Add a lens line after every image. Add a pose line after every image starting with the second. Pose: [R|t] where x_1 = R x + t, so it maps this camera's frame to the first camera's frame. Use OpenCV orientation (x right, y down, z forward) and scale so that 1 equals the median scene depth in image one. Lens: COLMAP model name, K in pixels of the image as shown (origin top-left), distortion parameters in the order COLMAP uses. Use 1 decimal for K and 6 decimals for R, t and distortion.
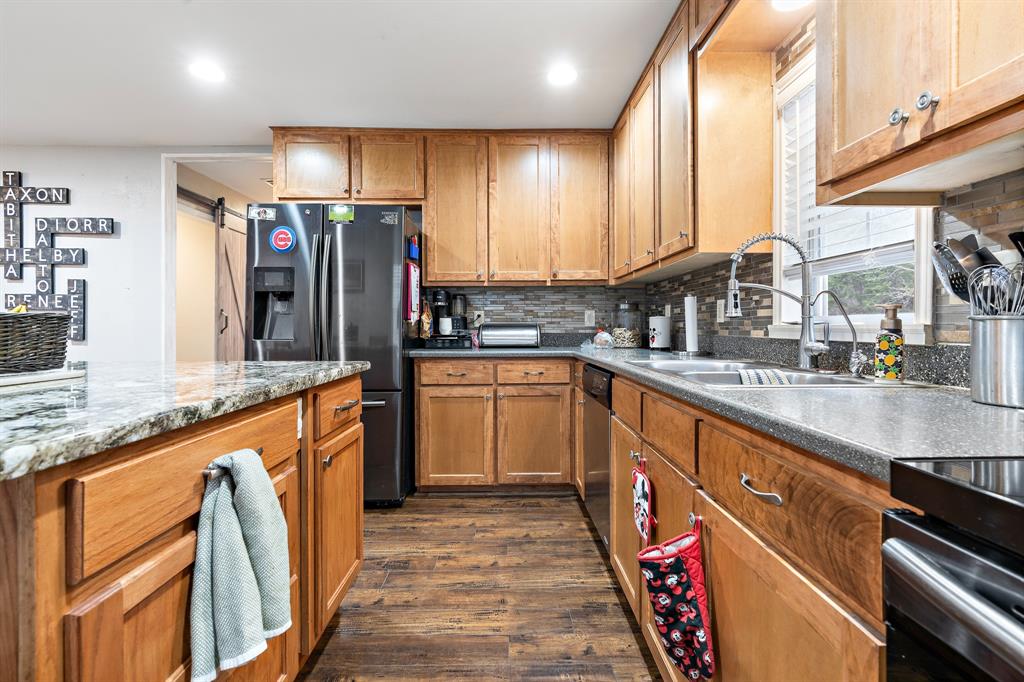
lens RADIAL K [[469.1, 0, 508.9], [0, 469.1, 332.5], [0, 0, 1]] dist [-0.008512, 0.002744]
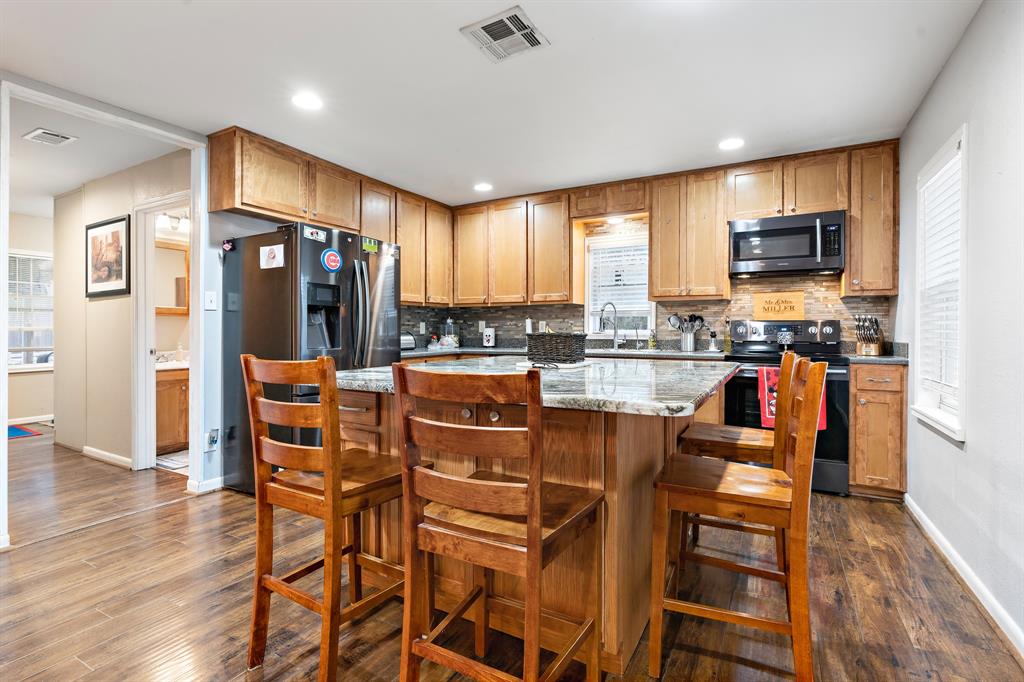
lens RADIAL K [[469.1, 0, 519.8], [0, 469.1, 337.0], [0, 0, 1]] dist [-0.008512, 0.002744]
pose [[0.487360, -0.016176, 0.873051, -0.986687], [0.011494, 0.999861, 0.012109, -0.017650], [-0.873125, 0.004134, 0.487478, 0.040143]]
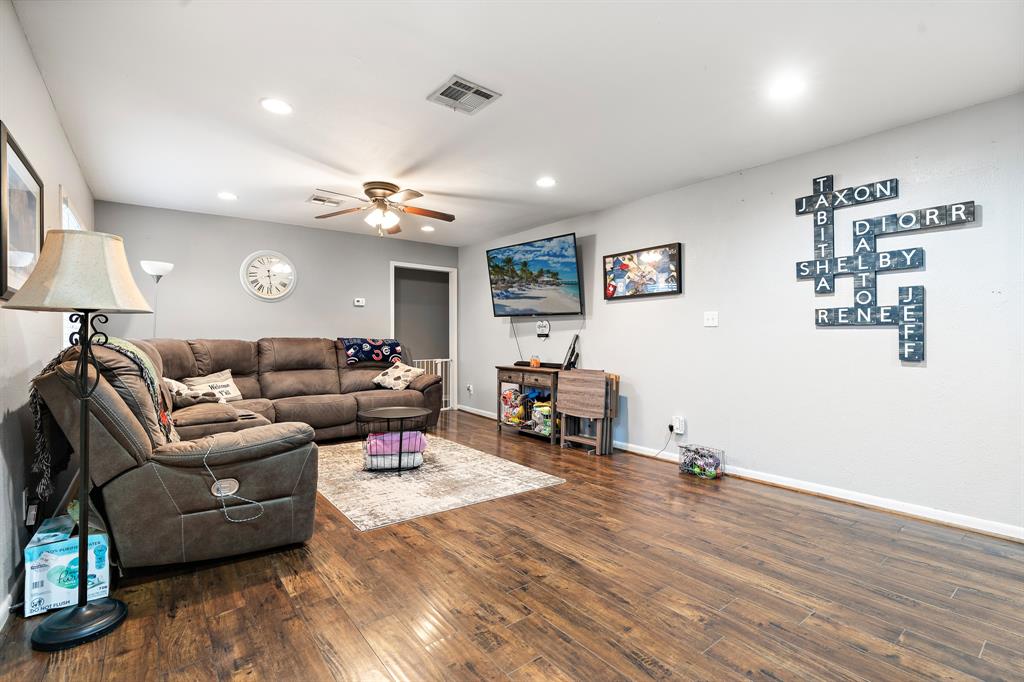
lens RADIAL K [[469.1, 0, 512.6], [0, 469.1, 334.9], [0, 0, 1]] dist [-0.008512, 0.002744]
pose [[0.616861, -0.016300, -0.786904, -0.719539], [-0.003064, 0.999728, -0.023110, -0.007861], [0.787067, 0.016667, 0.616643, -0.052900]]
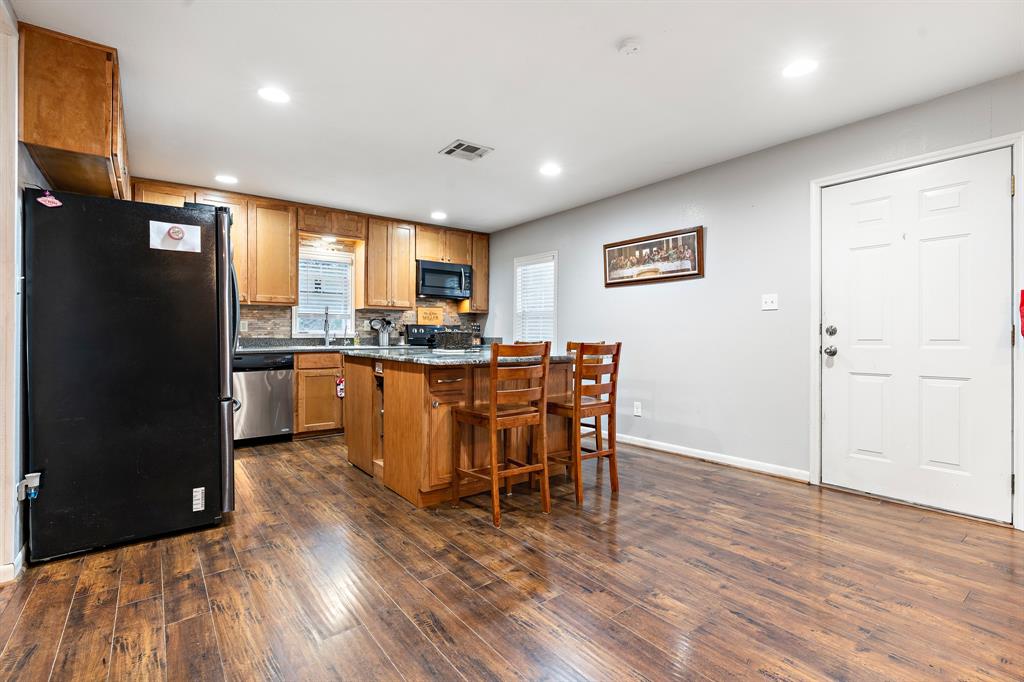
lens RADIAL K [[469.1, 0, 511.3], [0, 469.1, 347.8], [0, 0, 1]] dist [-0.008512, 0.002744]
pose [[-0.609392, -0.027119, 0.792405, -1.334673], [0.006759, 0.999201, 0.039395, -0.016612], [-0.792840, 0.029363, -0.608722, 0.908320]]
